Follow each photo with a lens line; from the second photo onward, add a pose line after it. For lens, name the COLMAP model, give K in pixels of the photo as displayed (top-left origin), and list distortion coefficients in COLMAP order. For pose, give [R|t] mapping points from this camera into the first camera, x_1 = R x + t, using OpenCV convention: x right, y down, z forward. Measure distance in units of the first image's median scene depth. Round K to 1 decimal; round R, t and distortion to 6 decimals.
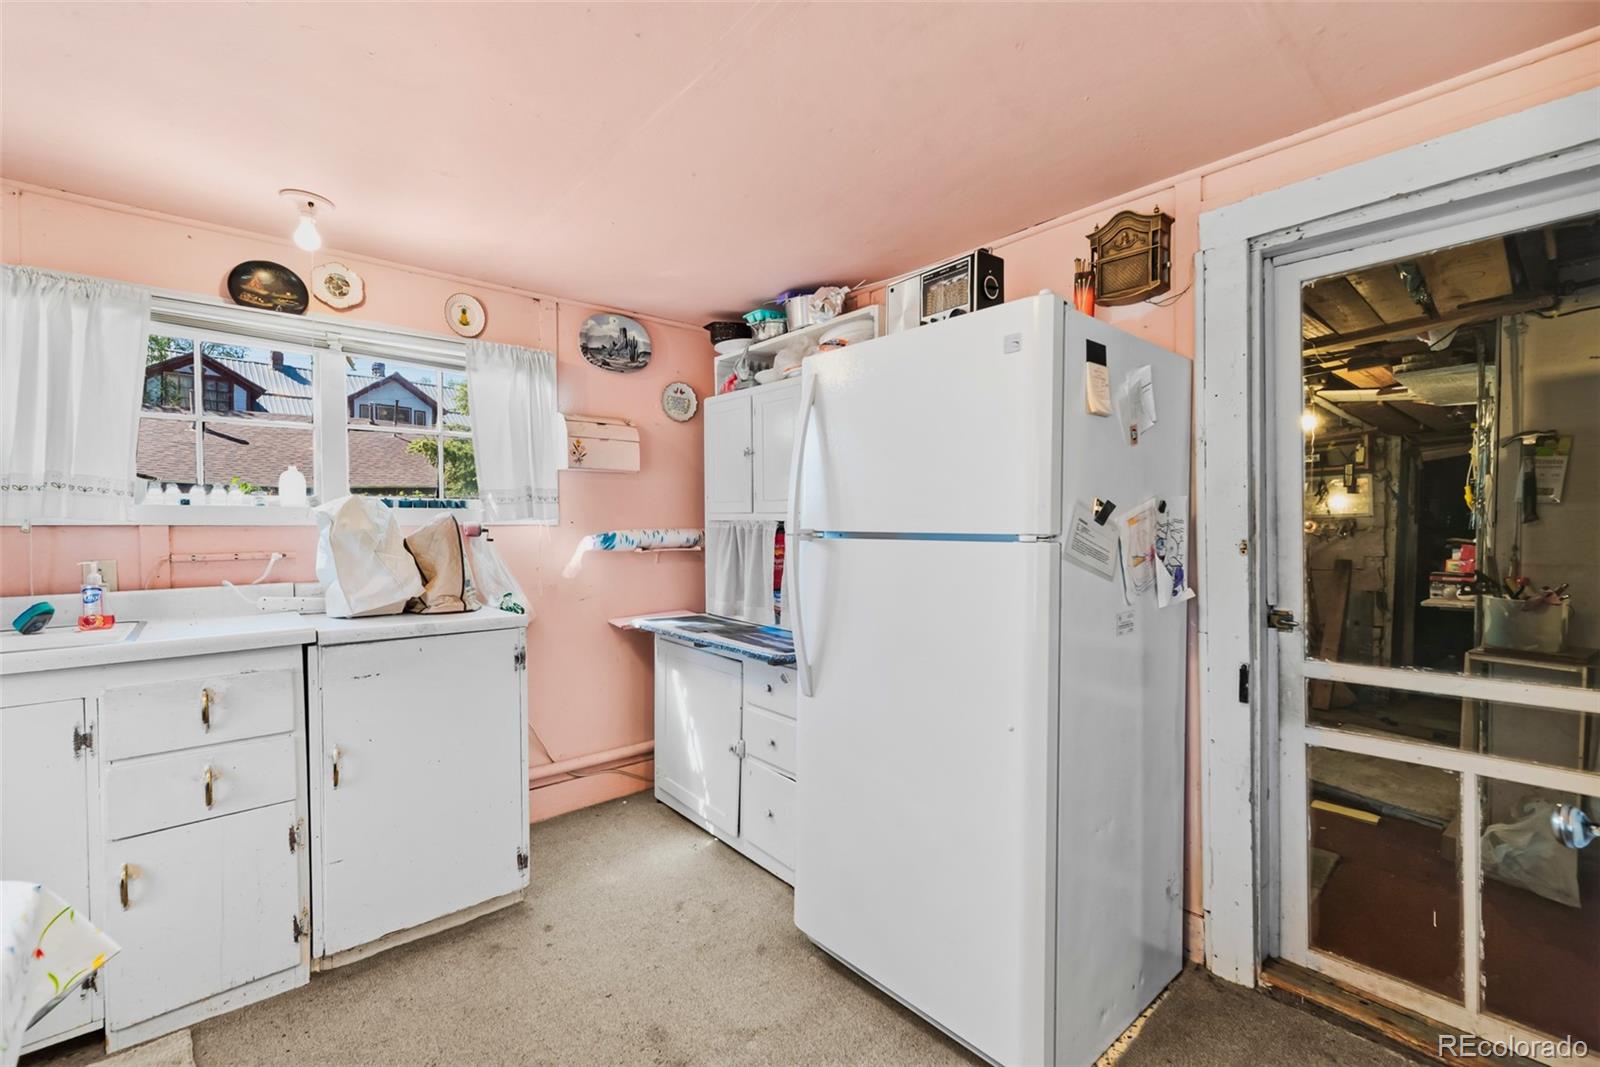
lens RADIAL K [[689.2, 0, 796.9], [0, 689.2, 535.3], [0, 0, 1]] dist [0.009129, 0.000293]
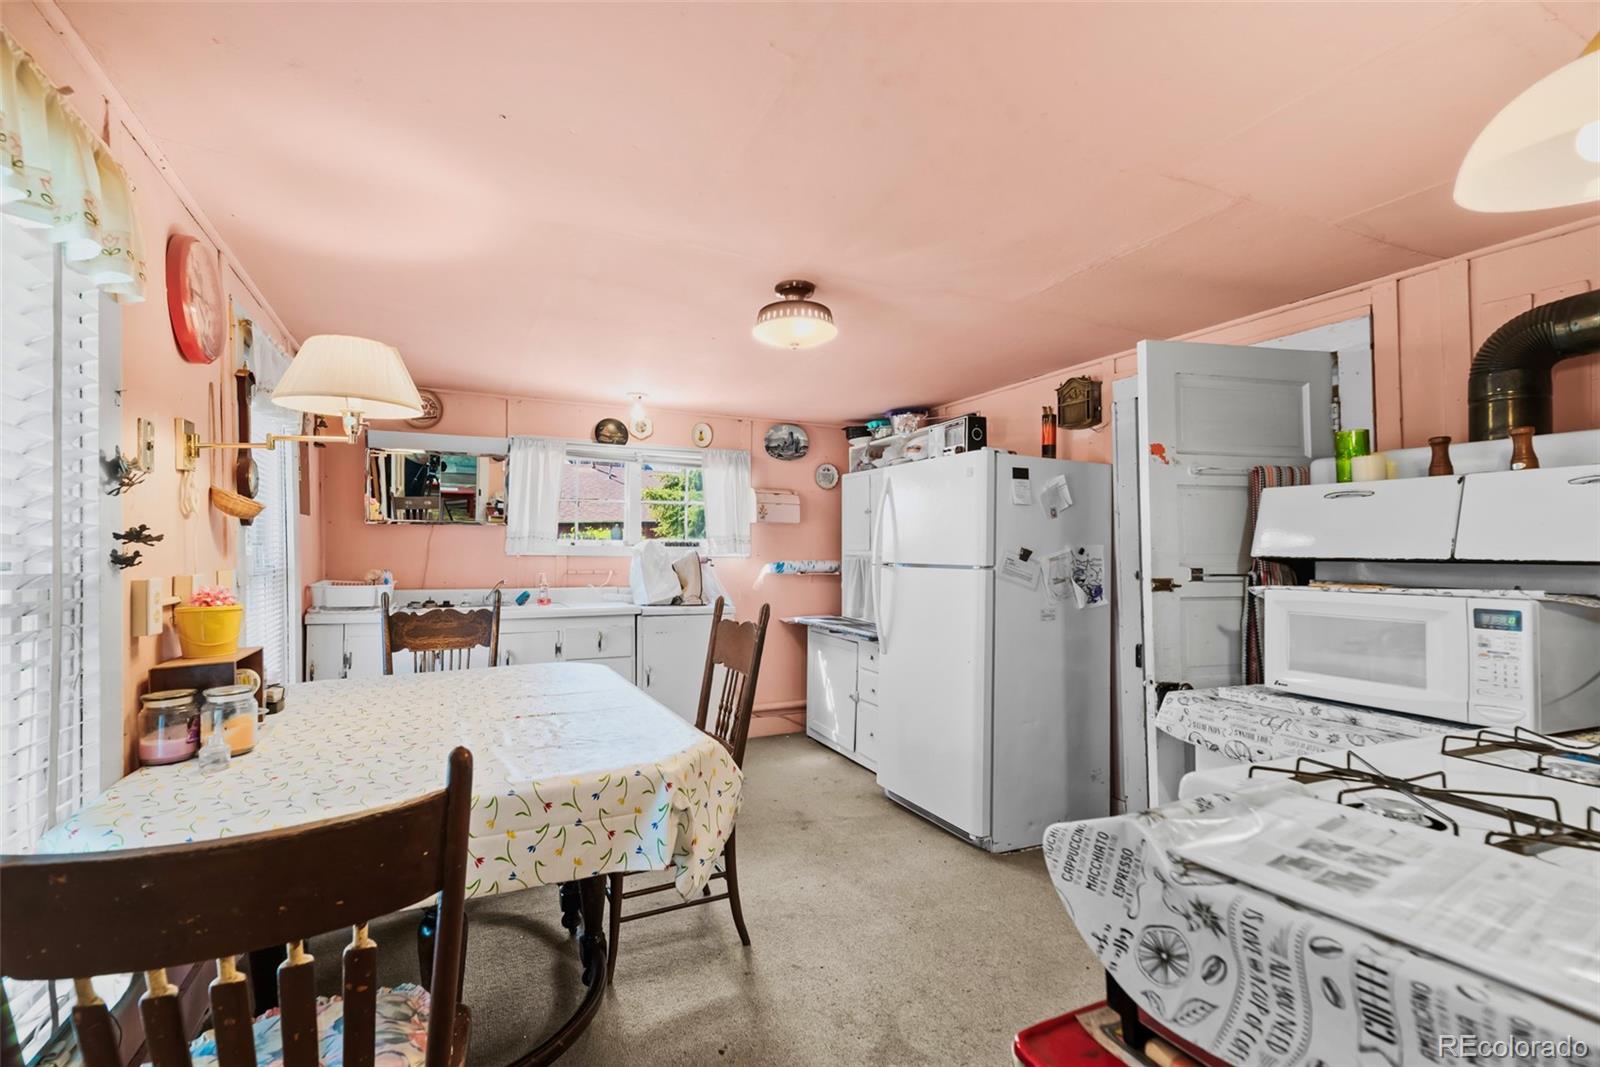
lens RADIAL K [[720.2, 0, 800.0], [0, 720.2, 533.5], [0, 0, 1]] dist [-0.000783, 0.000041]
pose [[0.970498, 0.002870, -0.241091, 0.180286], [-0.013970, 0.998919, -0.044342, 0.003232], [0.240703, 0.046402, 0.969489, -0.630154]]
